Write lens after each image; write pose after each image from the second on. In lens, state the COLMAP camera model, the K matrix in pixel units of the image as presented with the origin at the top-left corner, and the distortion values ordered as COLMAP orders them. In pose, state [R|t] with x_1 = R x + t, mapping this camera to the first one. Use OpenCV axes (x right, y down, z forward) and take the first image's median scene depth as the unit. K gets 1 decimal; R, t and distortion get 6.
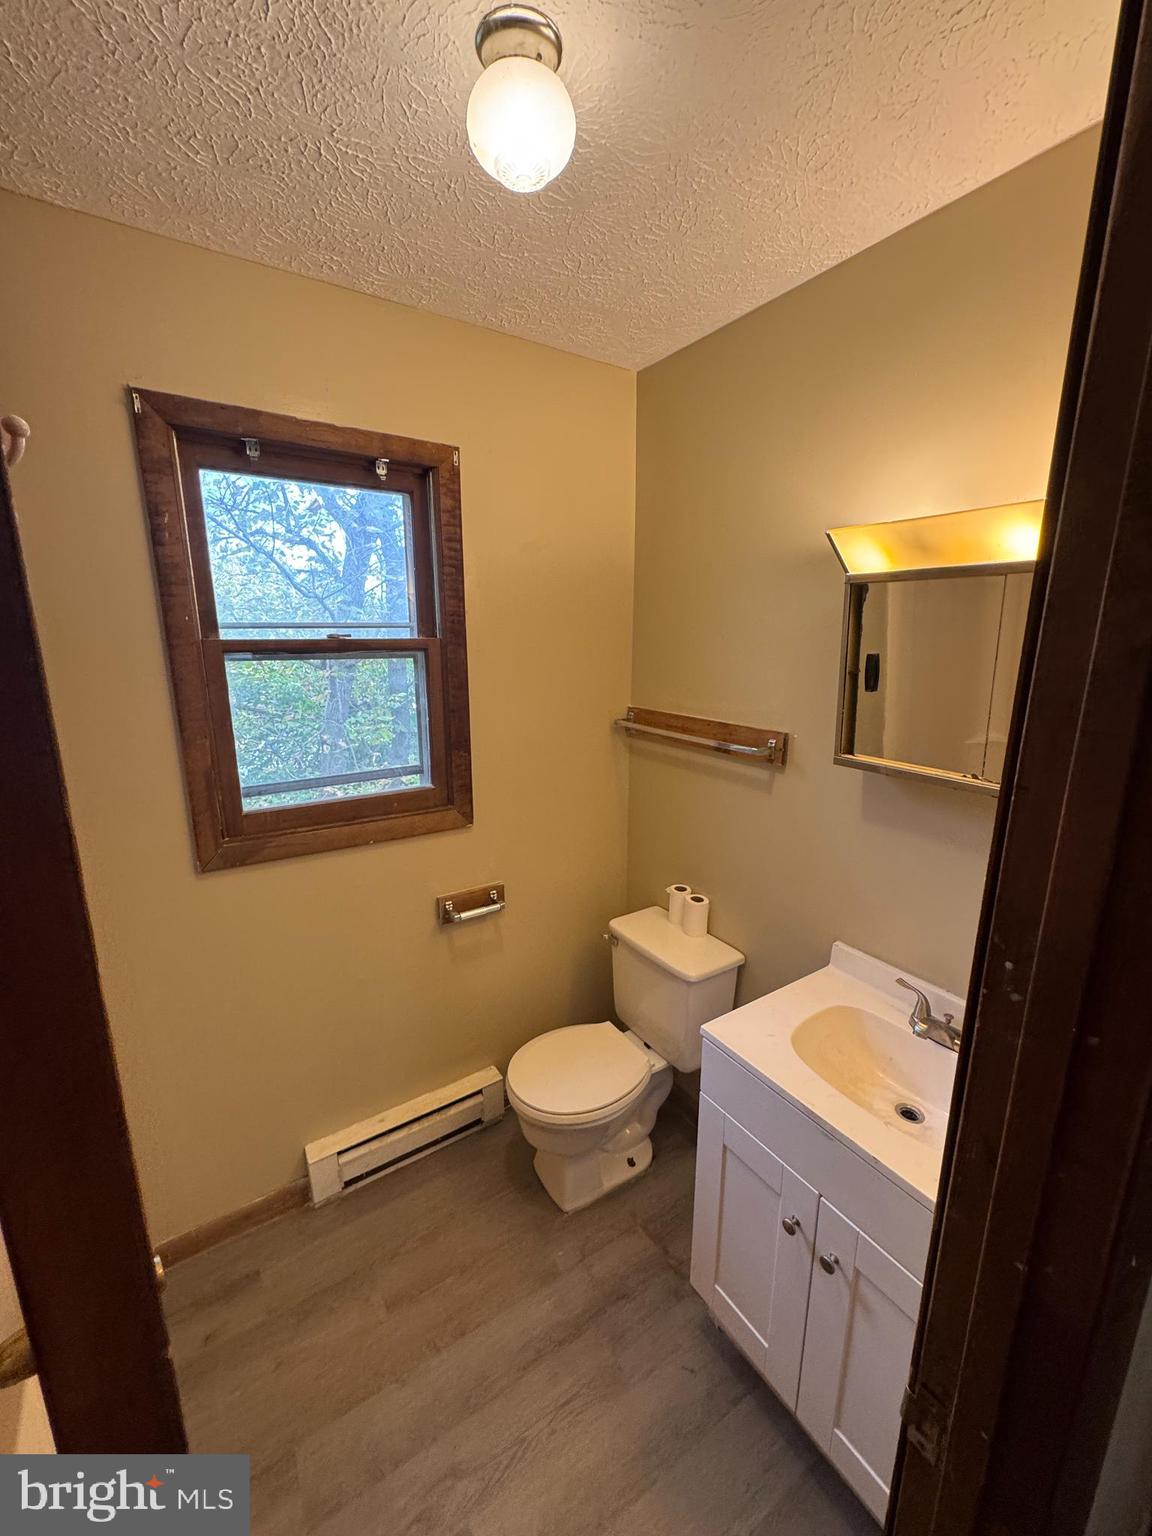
lens RADIAL K [[611.7, 0, 575.0], [0, 611.7, 770.6], [0, 0, 1]] dist [-0.001752, -0.000482]
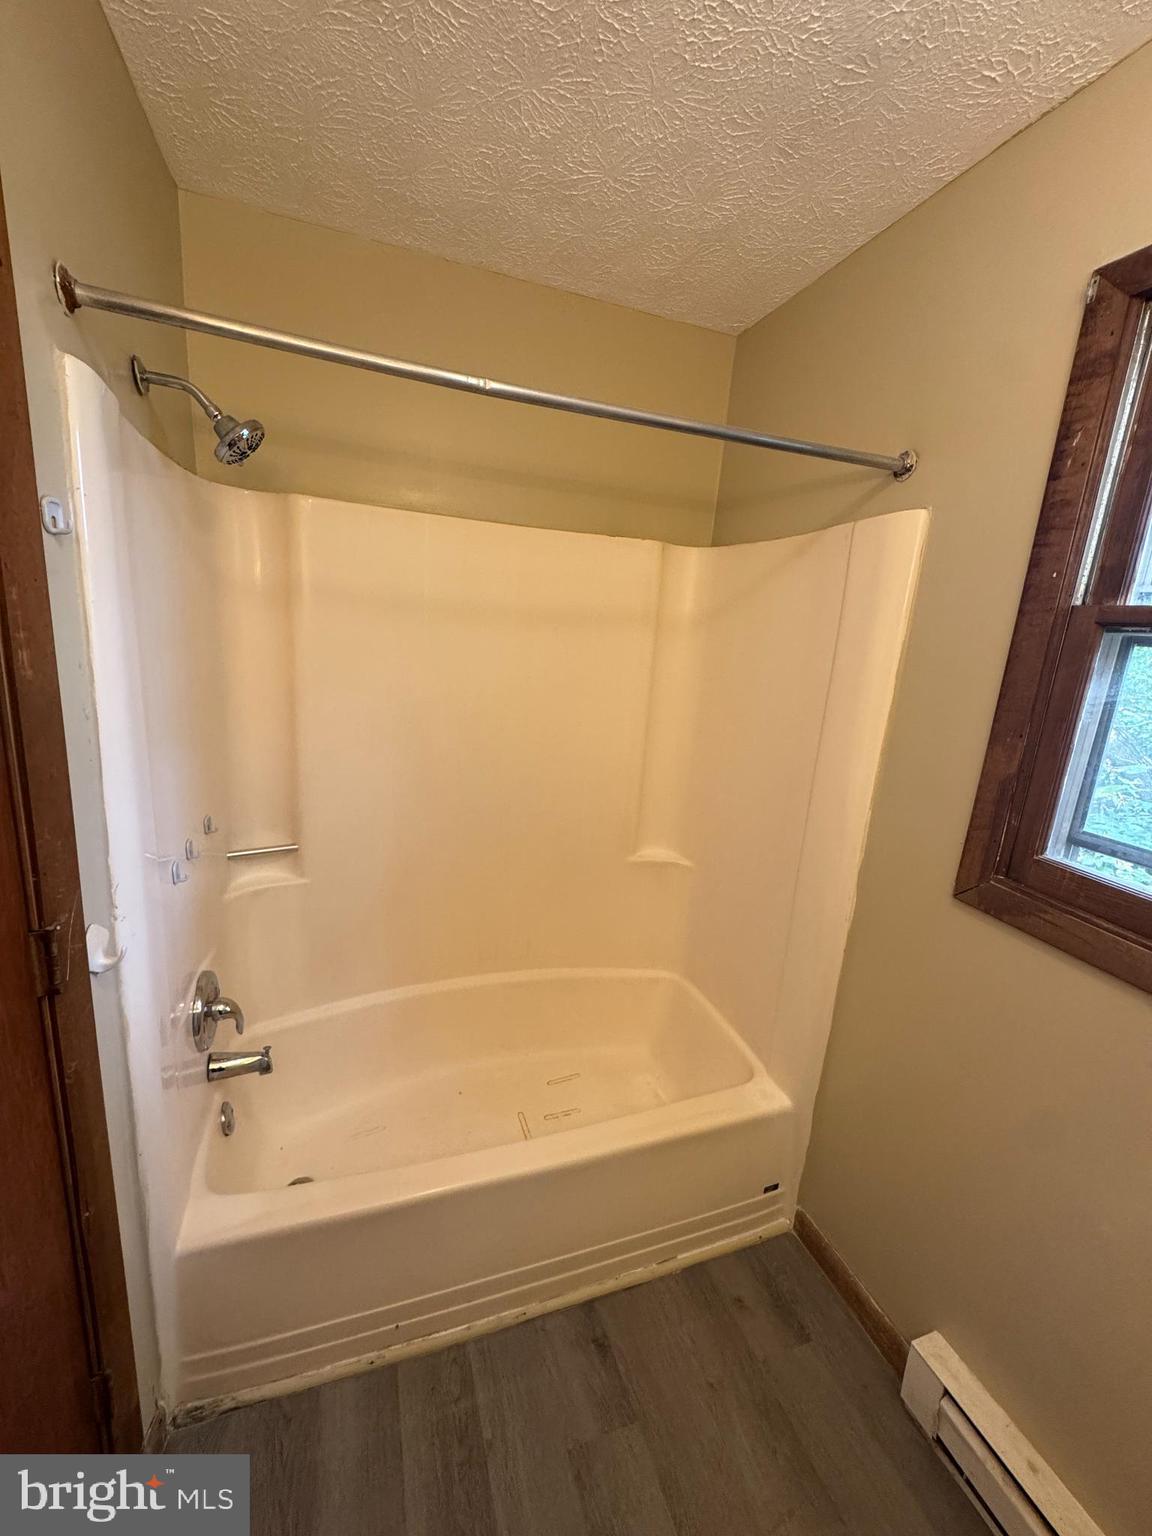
lens RADIAL K [[611.7, 0, 576.8], [0, 611.7, 771.6], [0, 0, 1]] dist [-0.001752, -0.000482]
pose [[-0.234326, 0.202645, -0.950803, 0.223699], [-0.289878, 0.918978, 0.267303, -0.053354], [0.927934, 0.338252, -0.156598, 0.584700]]
